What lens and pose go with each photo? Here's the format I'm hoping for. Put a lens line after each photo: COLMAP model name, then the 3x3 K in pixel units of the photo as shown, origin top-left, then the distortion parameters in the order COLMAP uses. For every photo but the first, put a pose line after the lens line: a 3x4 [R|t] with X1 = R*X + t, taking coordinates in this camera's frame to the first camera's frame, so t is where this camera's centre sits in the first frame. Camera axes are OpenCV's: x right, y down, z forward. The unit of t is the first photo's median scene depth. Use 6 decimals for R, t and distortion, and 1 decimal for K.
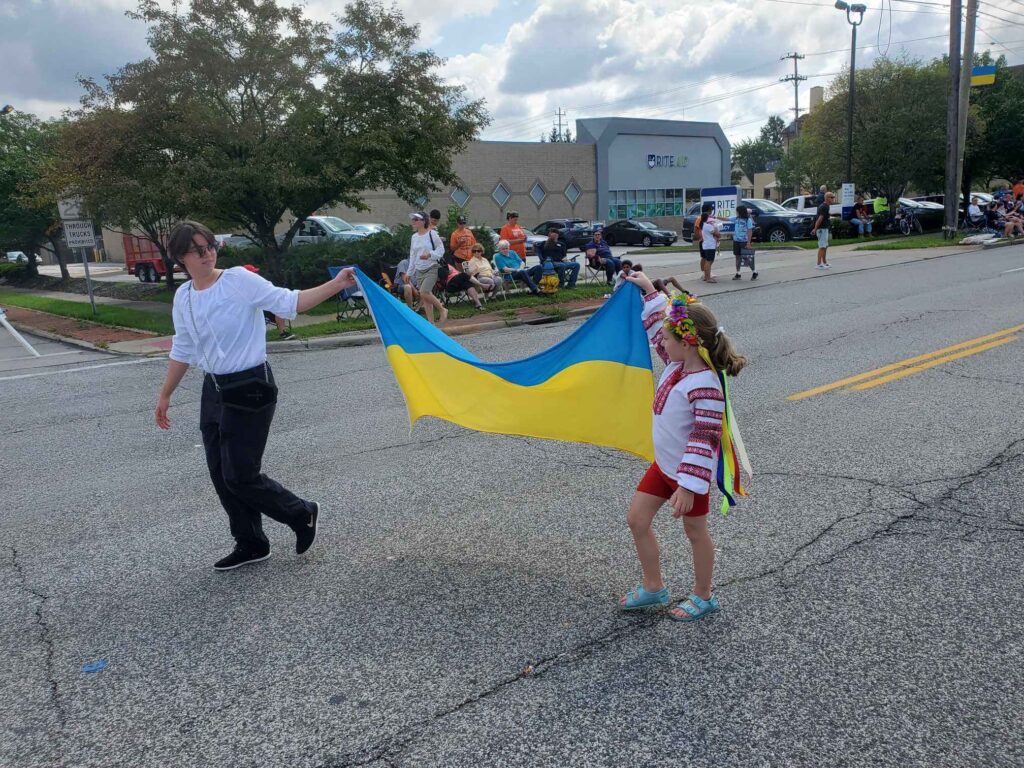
lens RADIAL K [[914.5, 0, 531.9], [0, 914.5, 366.7], [0, 0, 1]] dist [-0.083780, 0.015208]
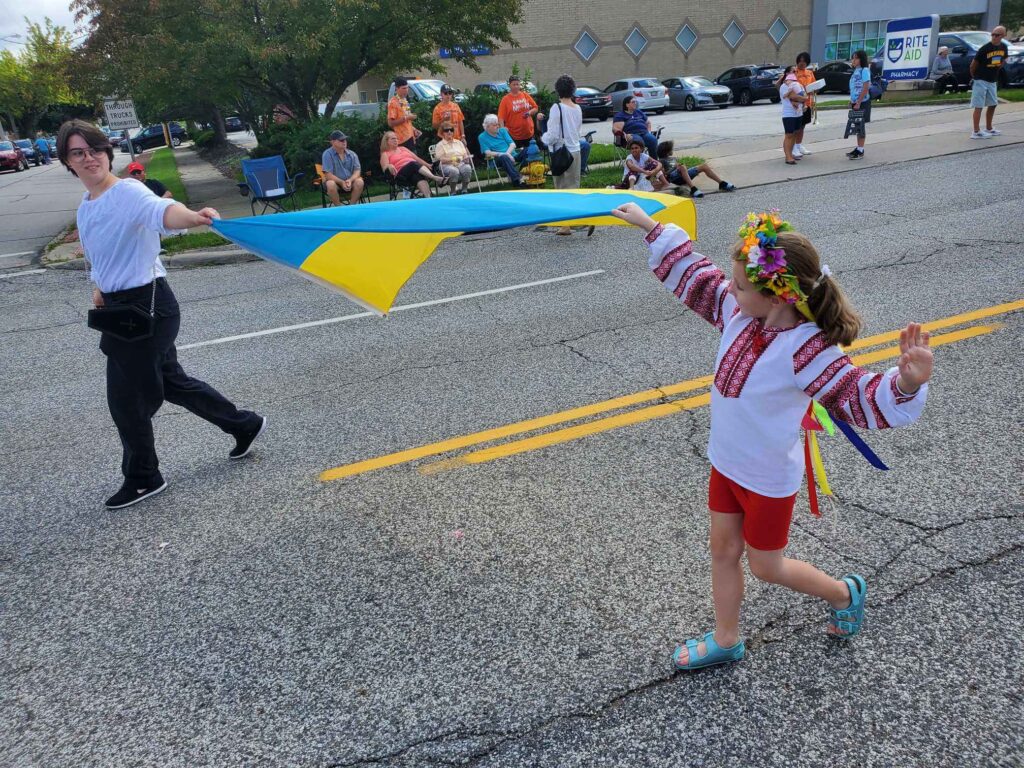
lens RADIAL K [[903.3, 0, 512.0], [0, 903.3, 384.0], [0, 0, 1]] dist [-0.043169, 0.000058]
pose [[0.947379, 0.063962, -0.313658, 0.143187], [-0.005322, 0.982846, 0.184351, -0.030600], [0.320069, -0.172981, 0.931468, 0.136602]]
